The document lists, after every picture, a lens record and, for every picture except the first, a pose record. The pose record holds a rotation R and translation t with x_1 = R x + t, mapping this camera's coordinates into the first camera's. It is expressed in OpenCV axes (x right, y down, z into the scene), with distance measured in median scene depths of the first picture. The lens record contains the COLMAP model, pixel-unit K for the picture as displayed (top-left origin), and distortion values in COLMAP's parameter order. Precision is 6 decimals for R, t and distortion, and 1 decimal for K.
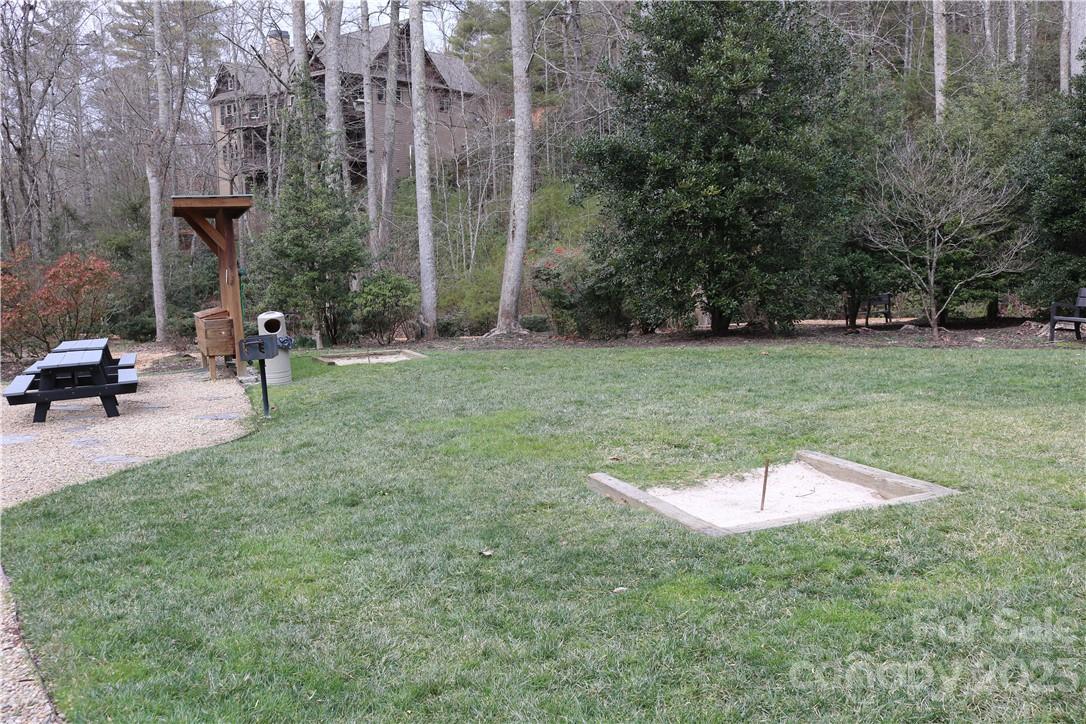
lens RADIAL K [[997.6, 0, 543.0], [0, 997.6, 362.0], [0, 0, 1]] dist [-0.147360, 0.139839]
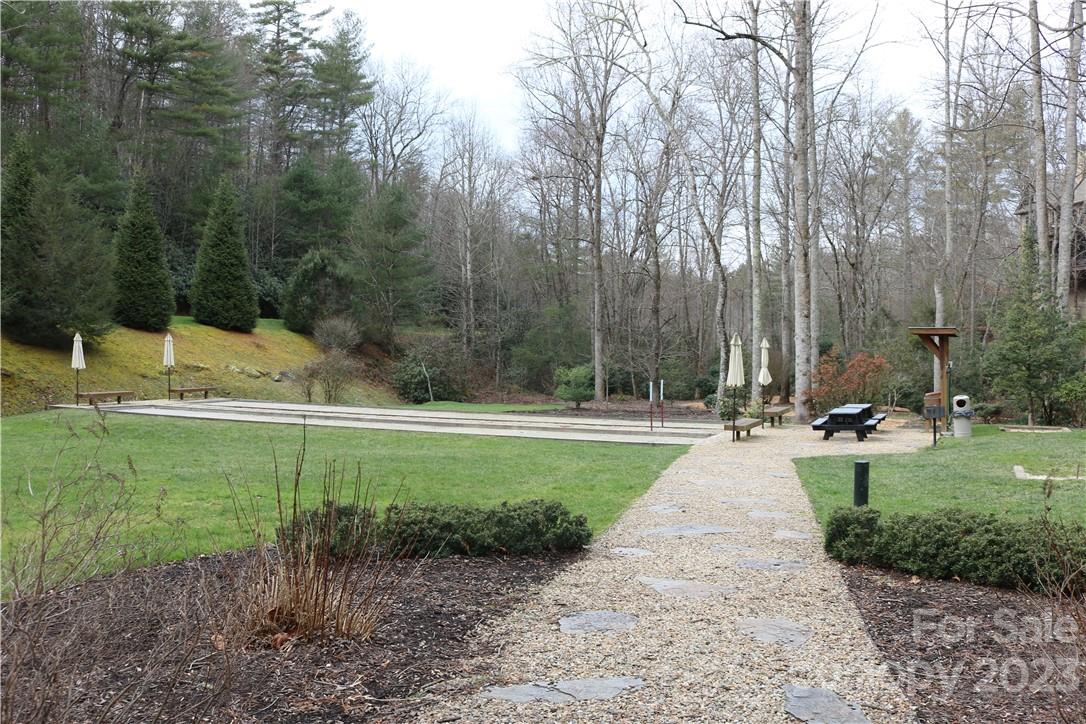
lens RADIAL K [[1004.4, 0, 543.0], [0, 1004.4, 362.0], [0, 0, 1]] dist [-0.007843, -0.003763]
pose [[0.693239, 0.034815, -0.719866, 0.273509], [-0.093194, 0.994777, -0.041636, 0.018704], [0.714657, 0.095951, 0.692863, -0.427651]]
